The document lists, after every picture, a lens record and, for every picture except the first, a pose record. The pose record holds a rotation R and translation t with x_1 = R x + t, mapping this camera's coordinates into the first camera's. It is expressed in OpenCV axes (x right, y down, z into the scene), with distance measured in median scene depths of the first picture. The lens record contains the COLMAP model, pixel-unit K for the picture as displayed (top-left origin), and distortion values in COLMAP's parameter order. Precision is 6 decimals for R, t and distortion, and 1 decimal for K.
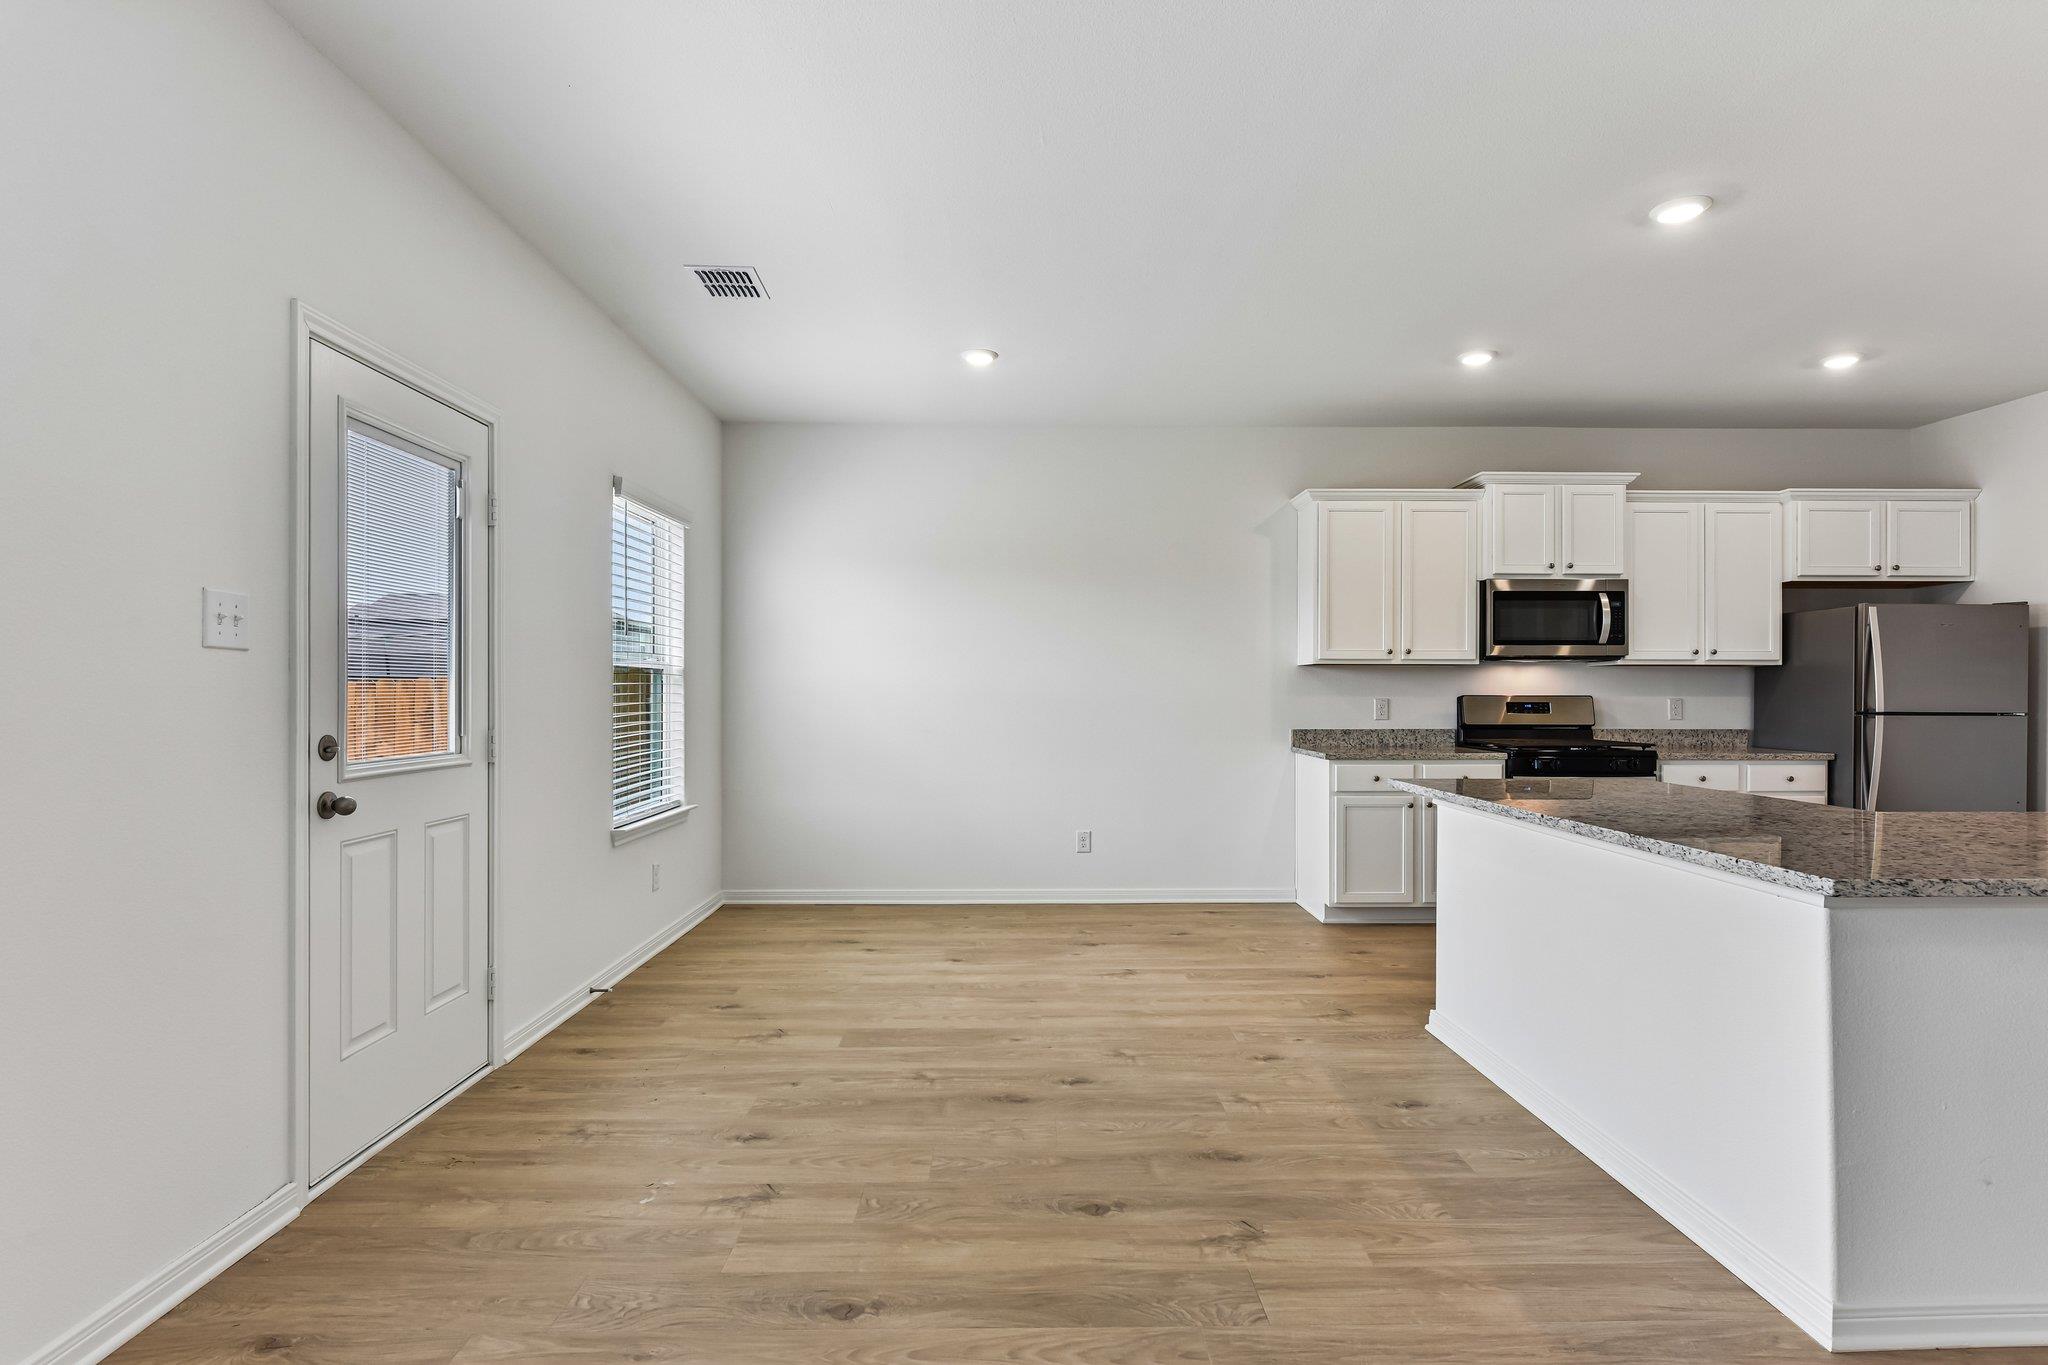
lens RADIAL K [[1057.4, 0, 1025.5], [0, 1057.4, 688.6], [0, 0, 1]] dist [-0.002073, -0.000378]
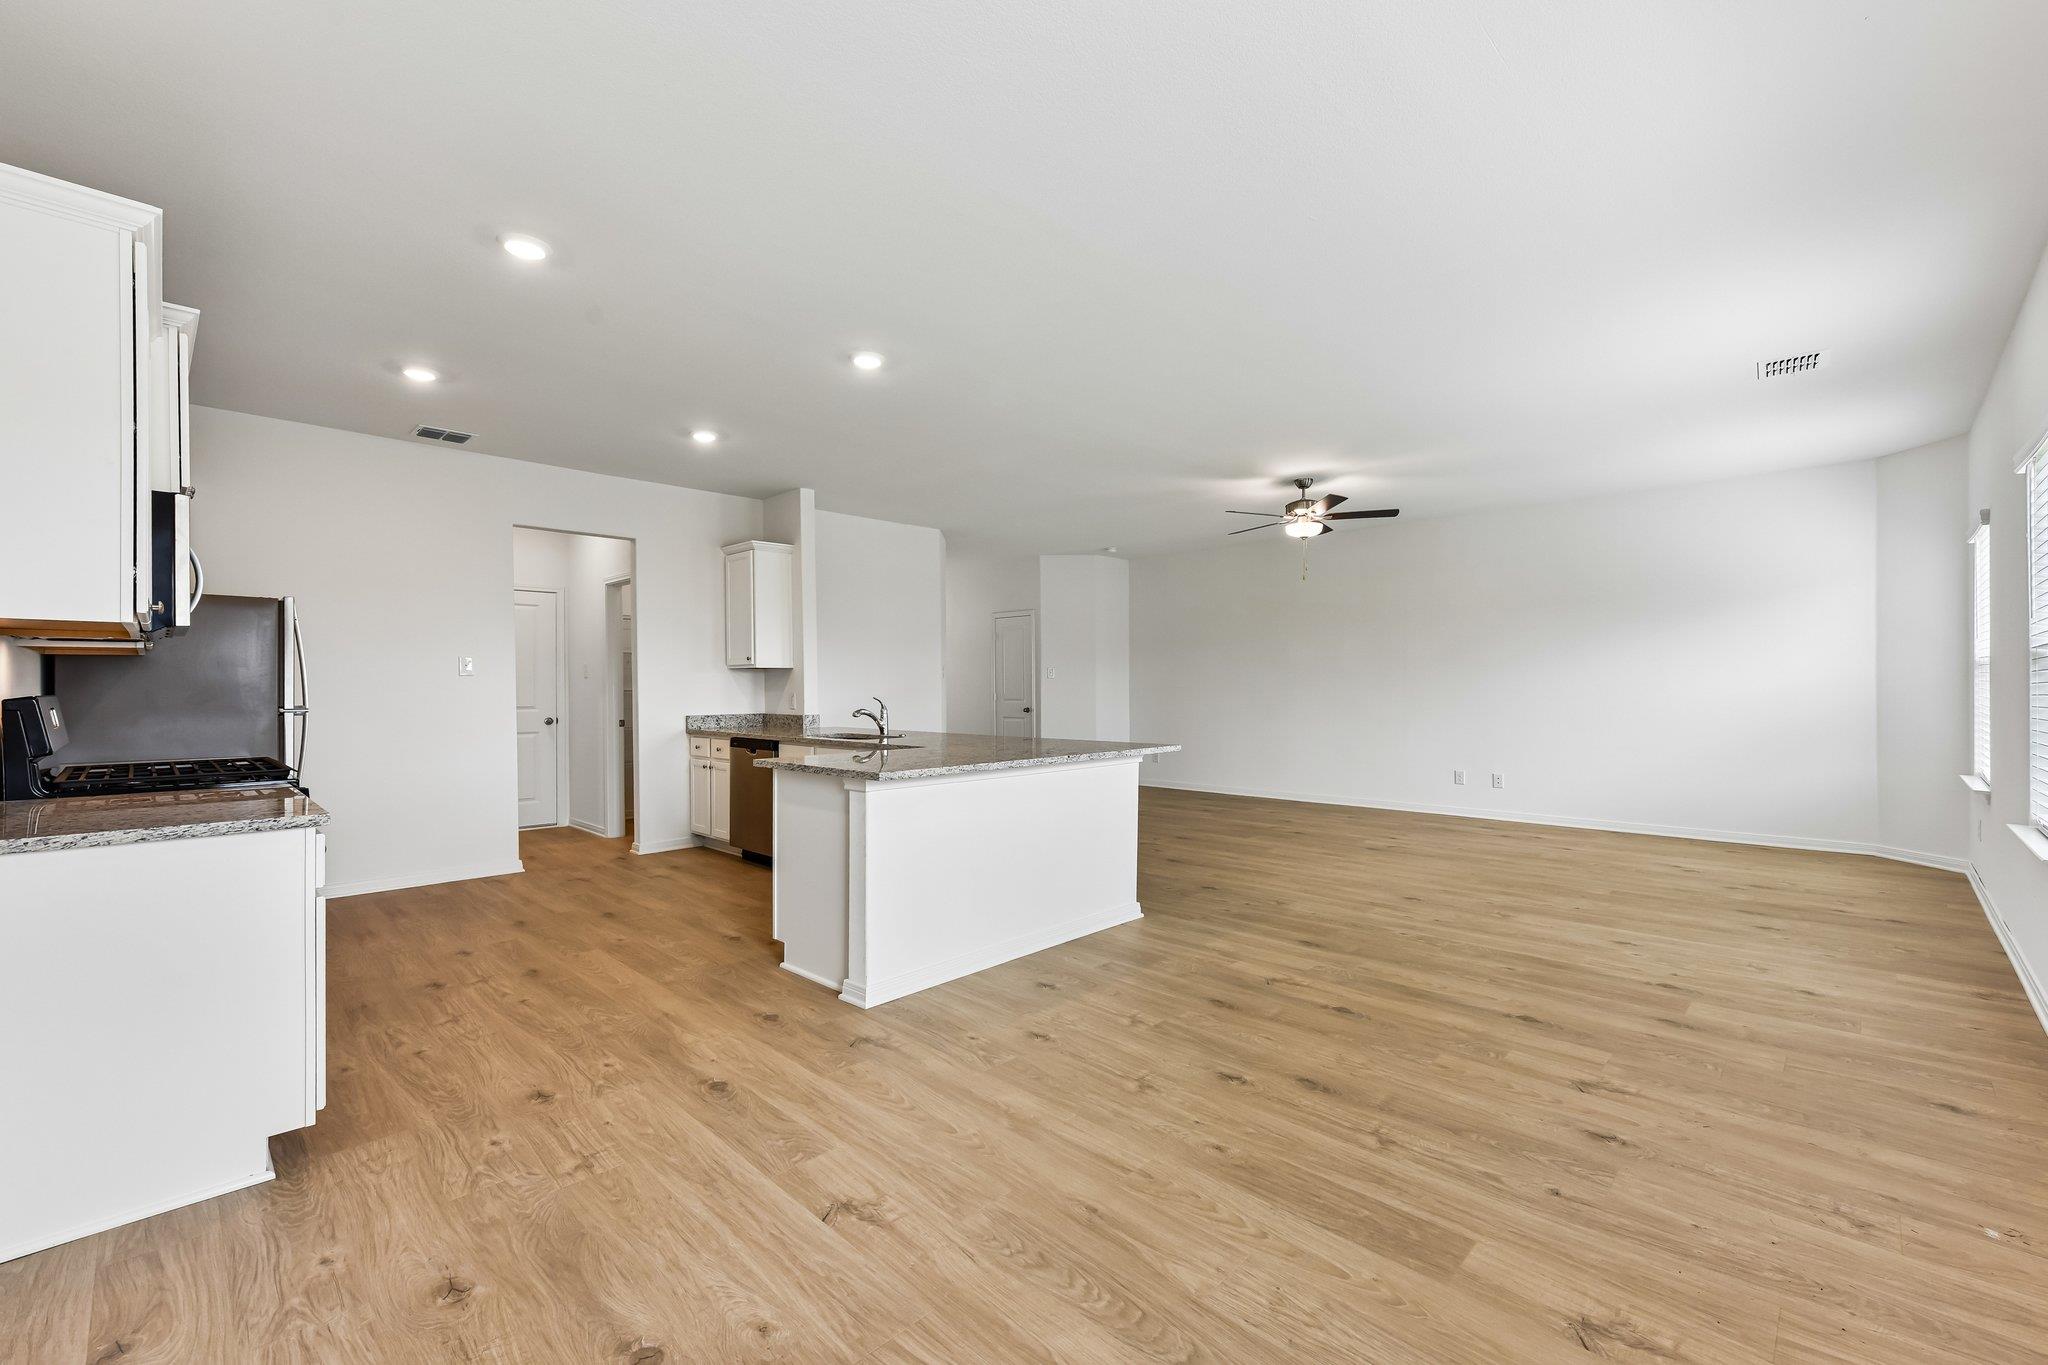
lens RADIAL K [[848.4, 0, 1015.0], [0, 848.4, 685.4], [0, 0, 1]] dist [0.000296, -0.000099]
pose [[-0.703287, 0.001612, 0.710905, -0.399166], [0.002407, 0.999997, 0.000113, -0.002472], [-0.710902, 0.001791, -0.703289, 1.792701]]
